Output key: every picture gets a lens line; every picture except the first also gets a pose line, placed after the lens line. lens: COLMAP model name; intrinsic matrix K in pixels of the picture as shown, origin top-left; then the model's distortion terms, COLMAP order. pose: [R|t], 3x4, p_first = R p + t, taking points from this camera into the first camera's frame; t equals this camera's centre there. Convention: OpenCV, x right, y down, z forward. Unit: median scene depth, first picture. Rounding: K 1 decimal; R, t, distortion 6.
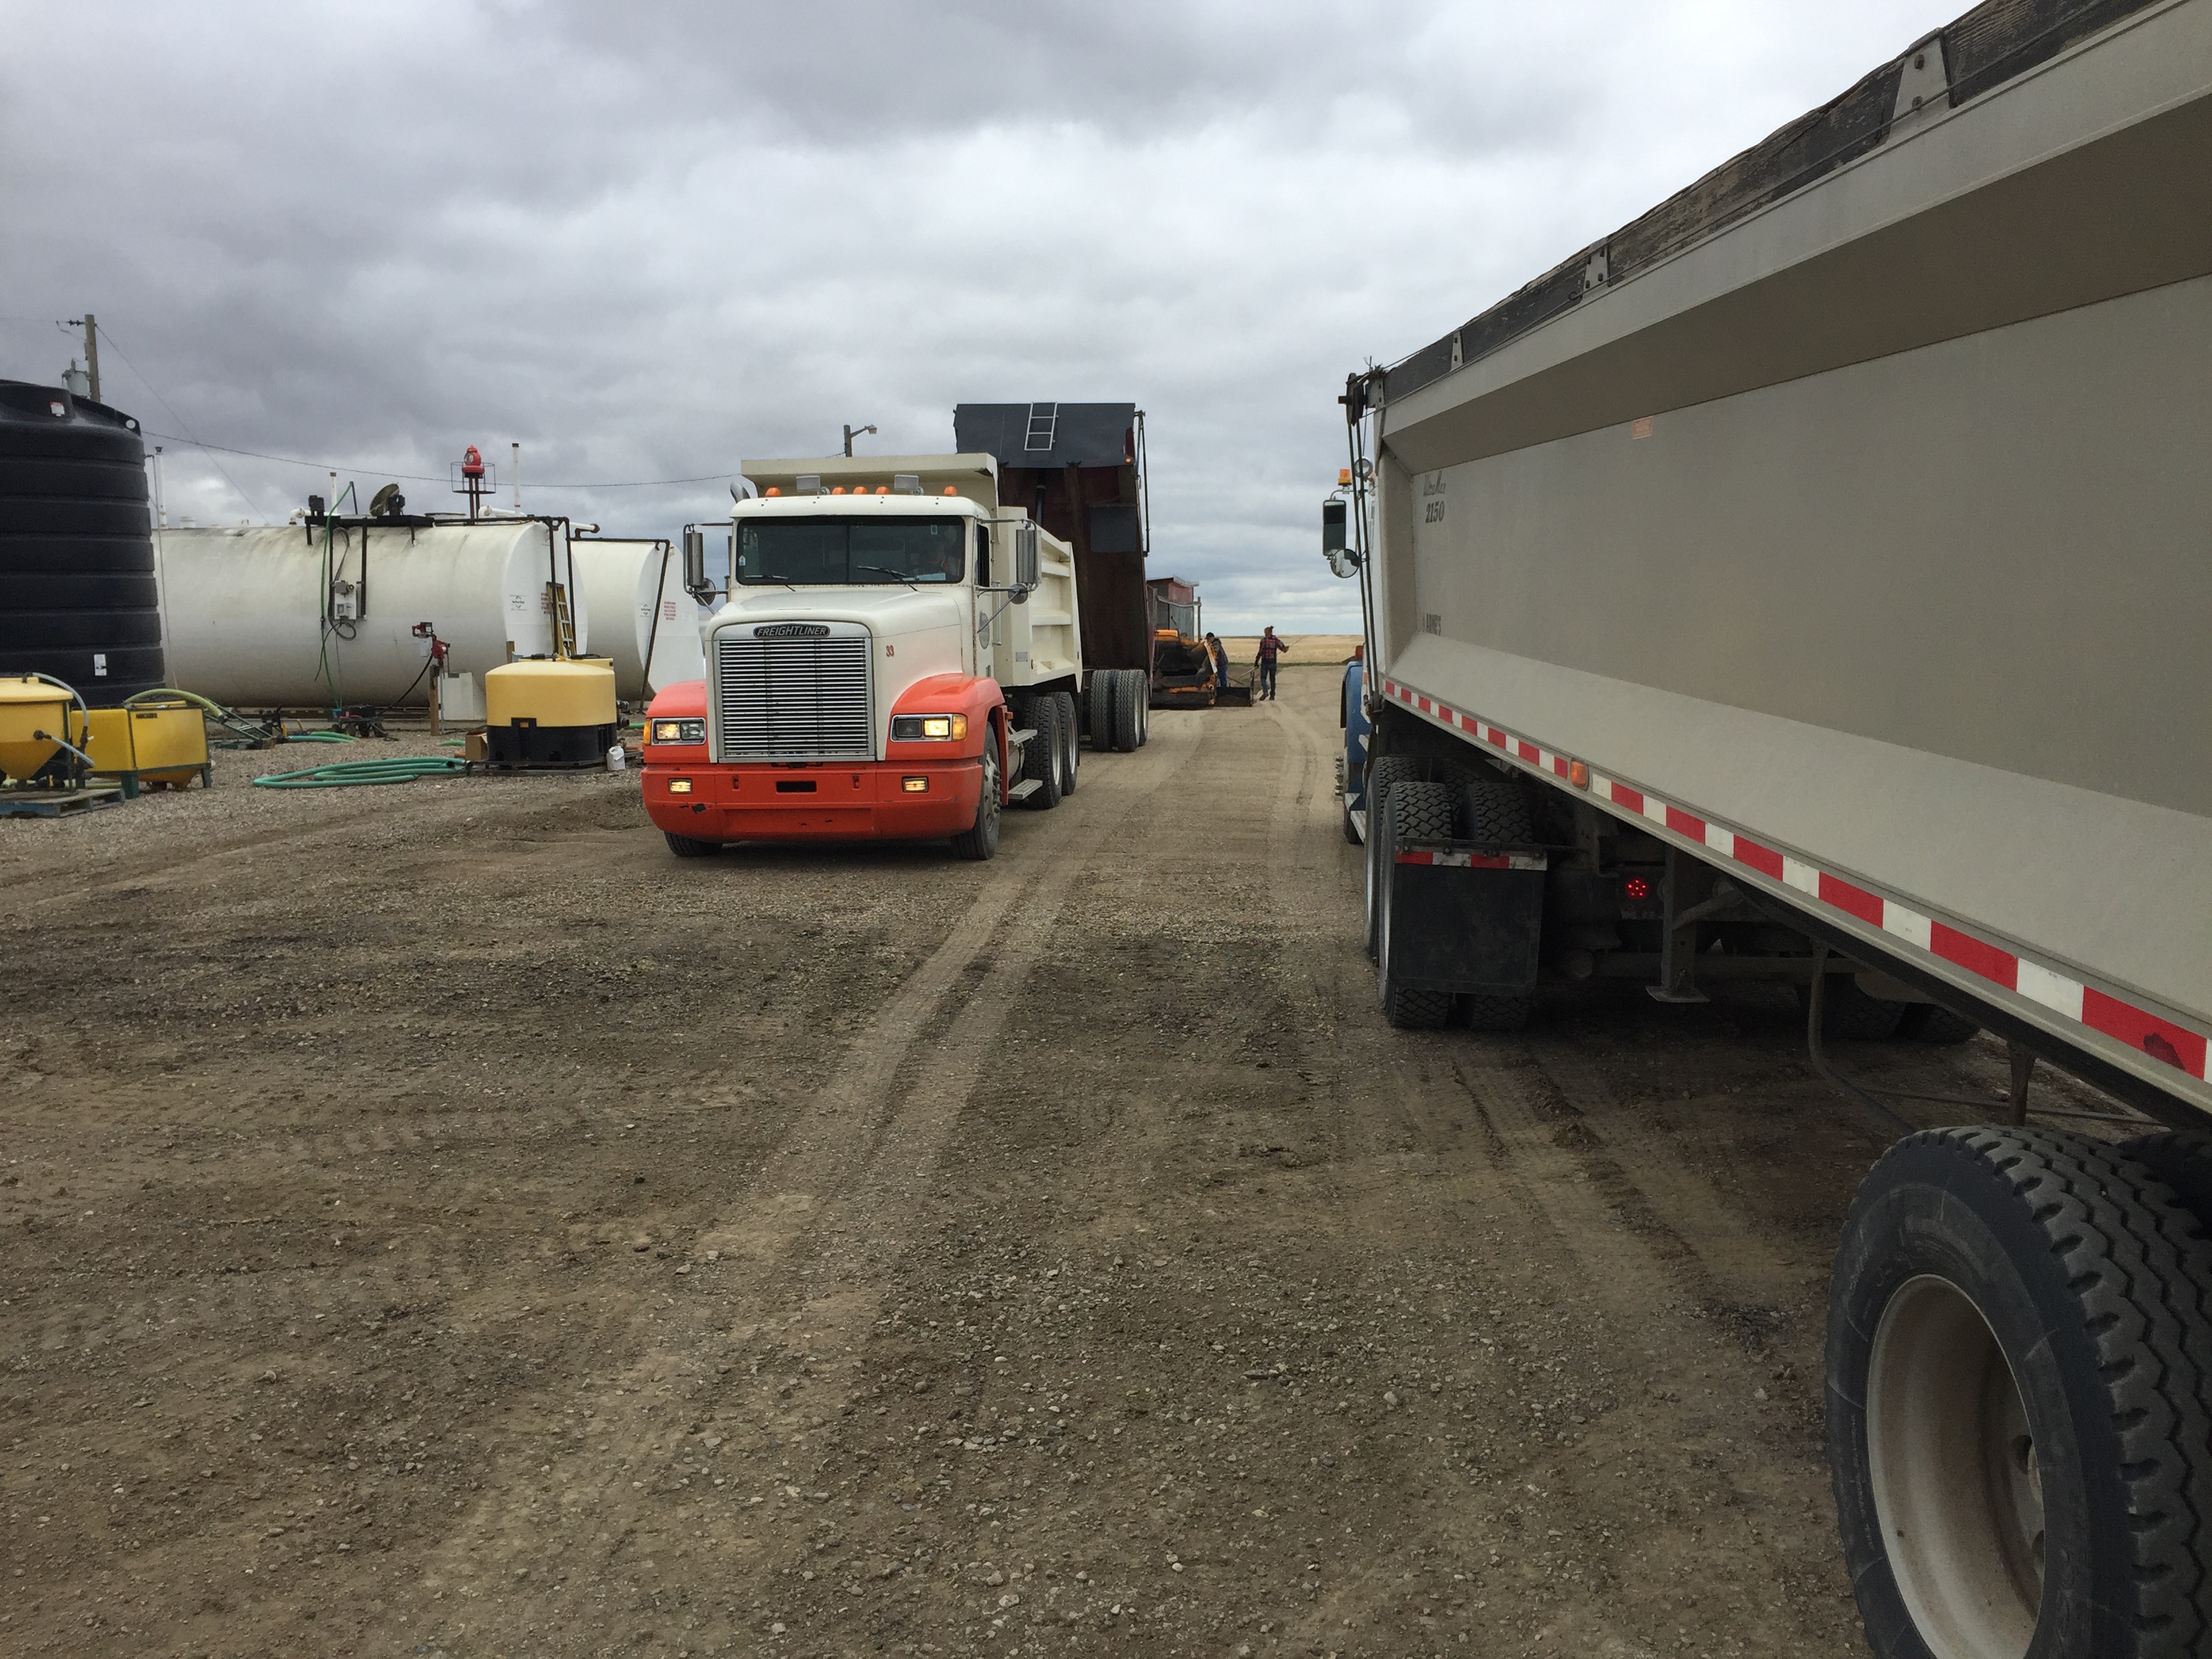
lens RADIAL K [[1830.1, 0, 1106.0], [0, 1830.1, 829.5], [0, 0, 1]] dist [0.009843, -0.000293]
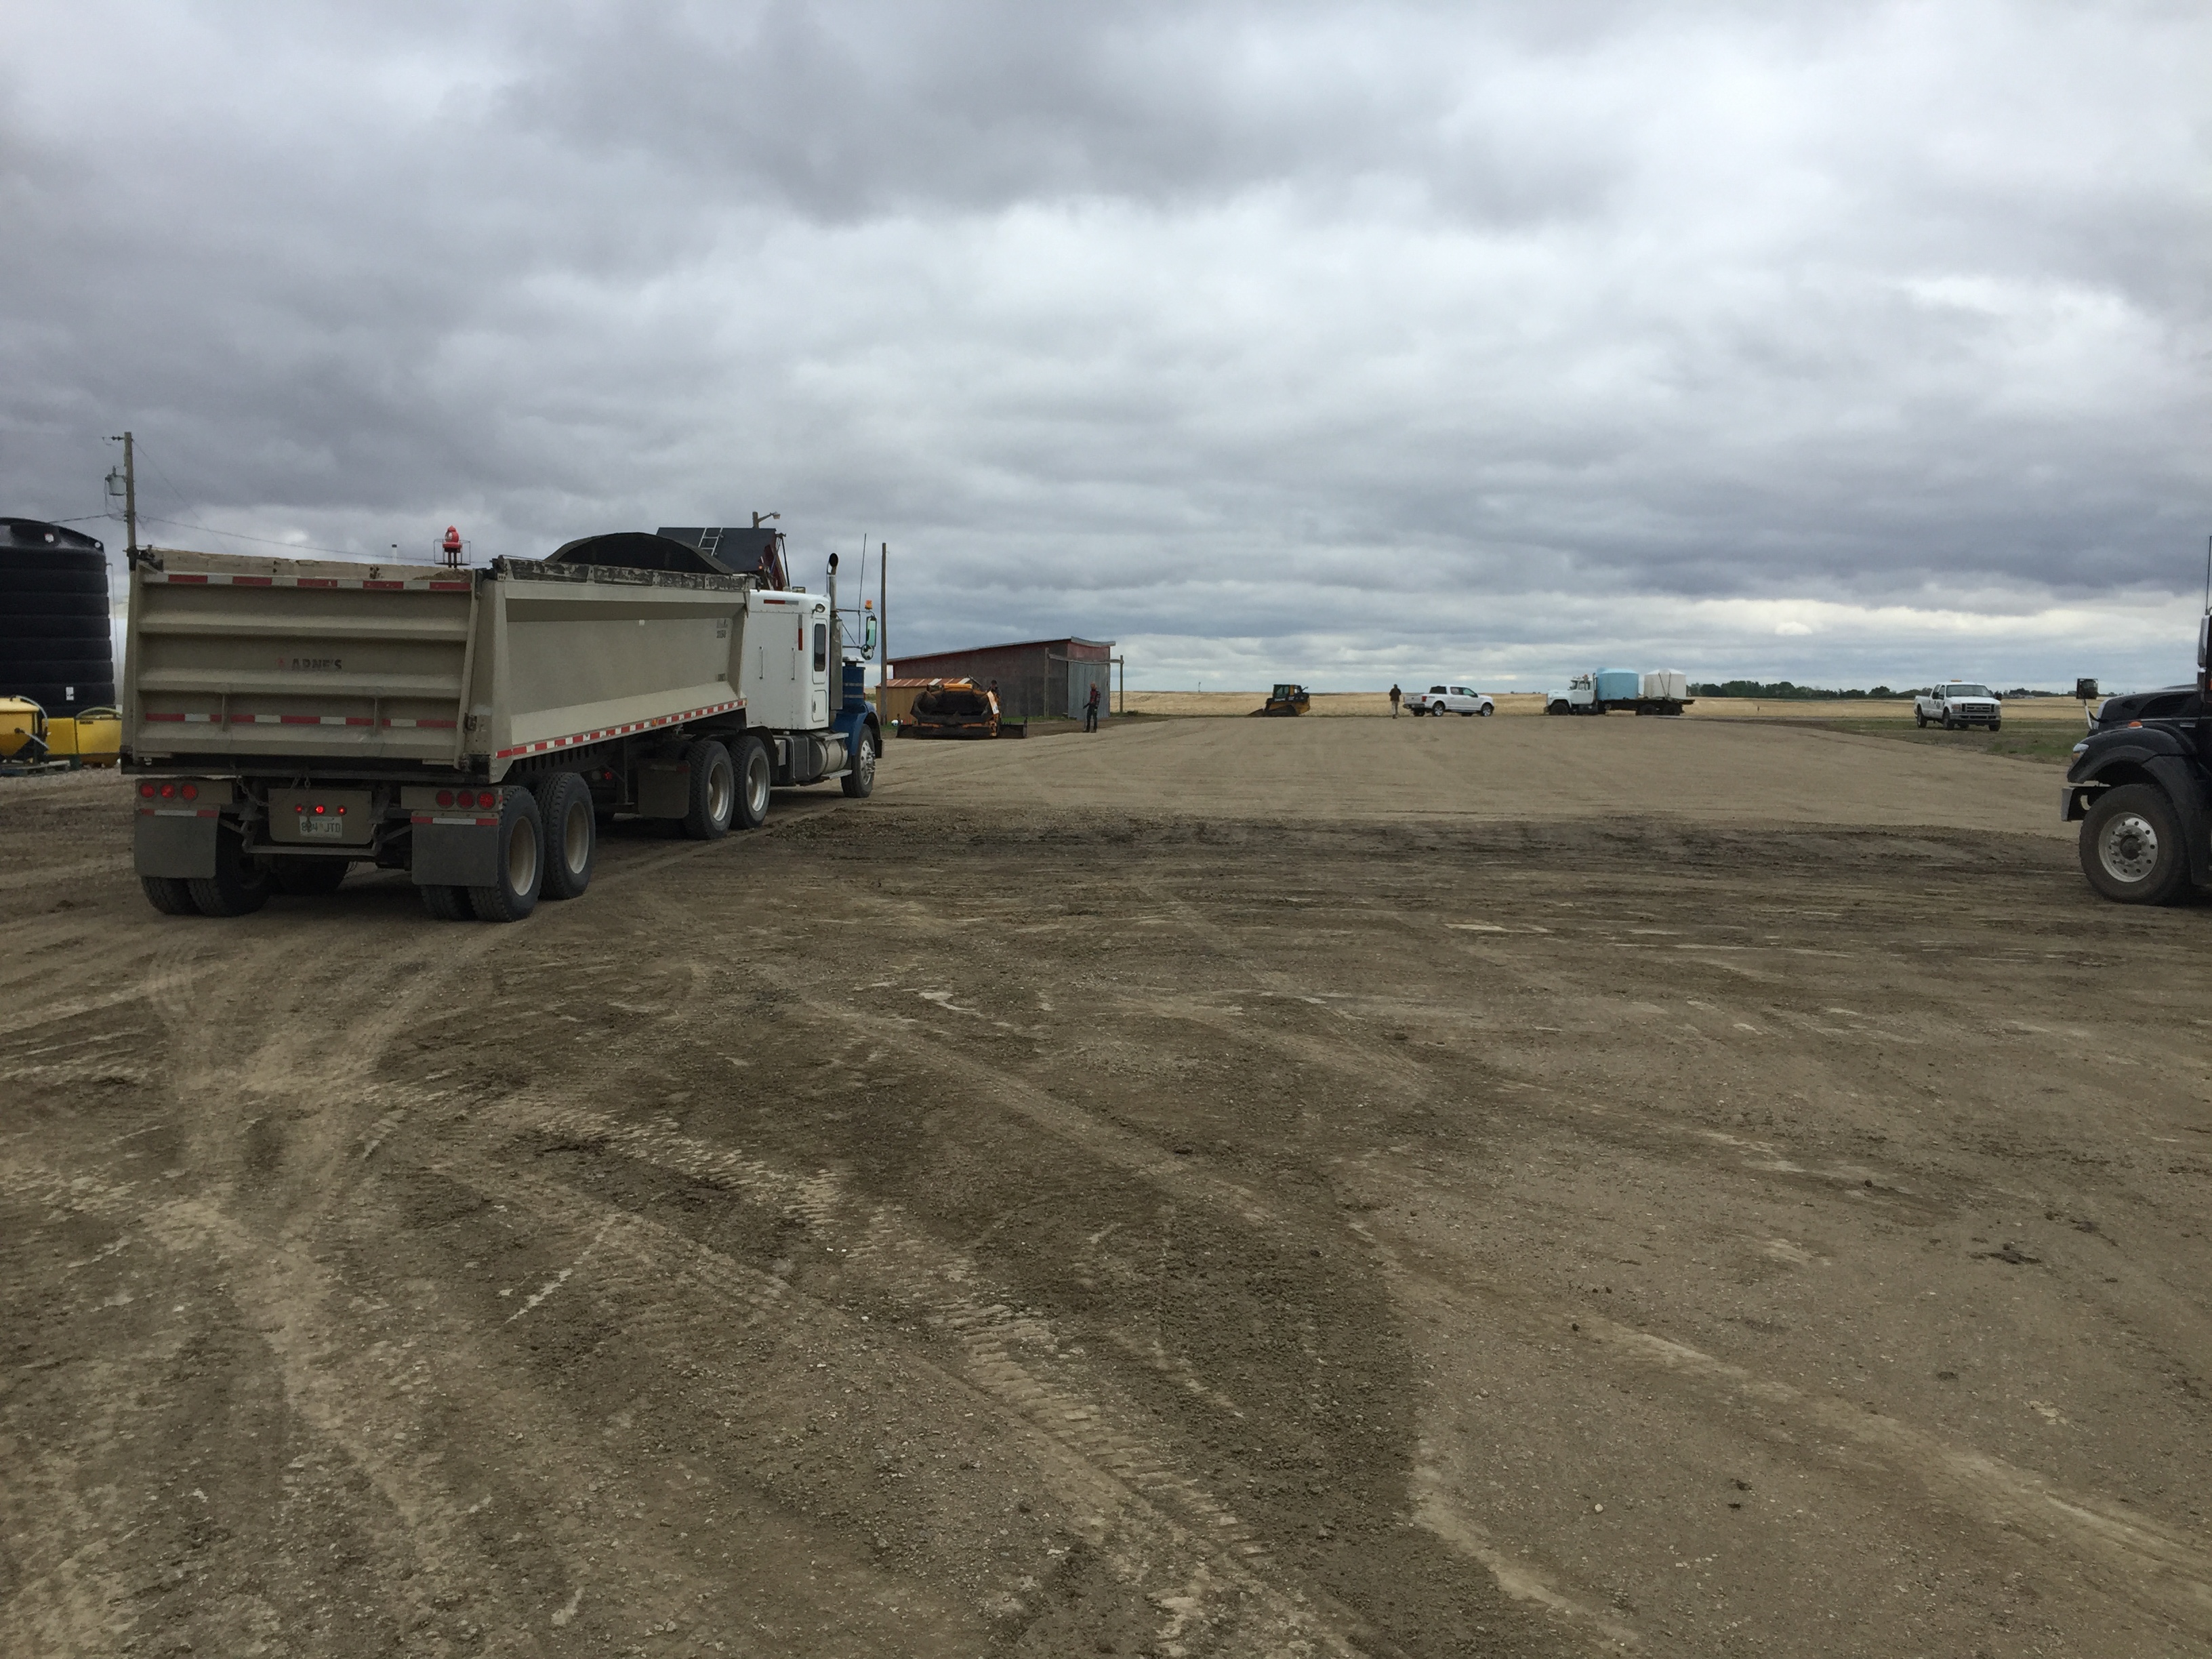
lens RADIAL K [[1892.4, 0, 1106.0], [0, 1892.4, 829.5], [0, 0, 1]] dist [0.084722, -0.107375]
pose [[0.997866, 0.014403, -0.063689, 0.196703], [-0.016492, 0.999339, -0.032390, 0.029113], [0.063181, 0.033371, 0.997444, -0.262393]]
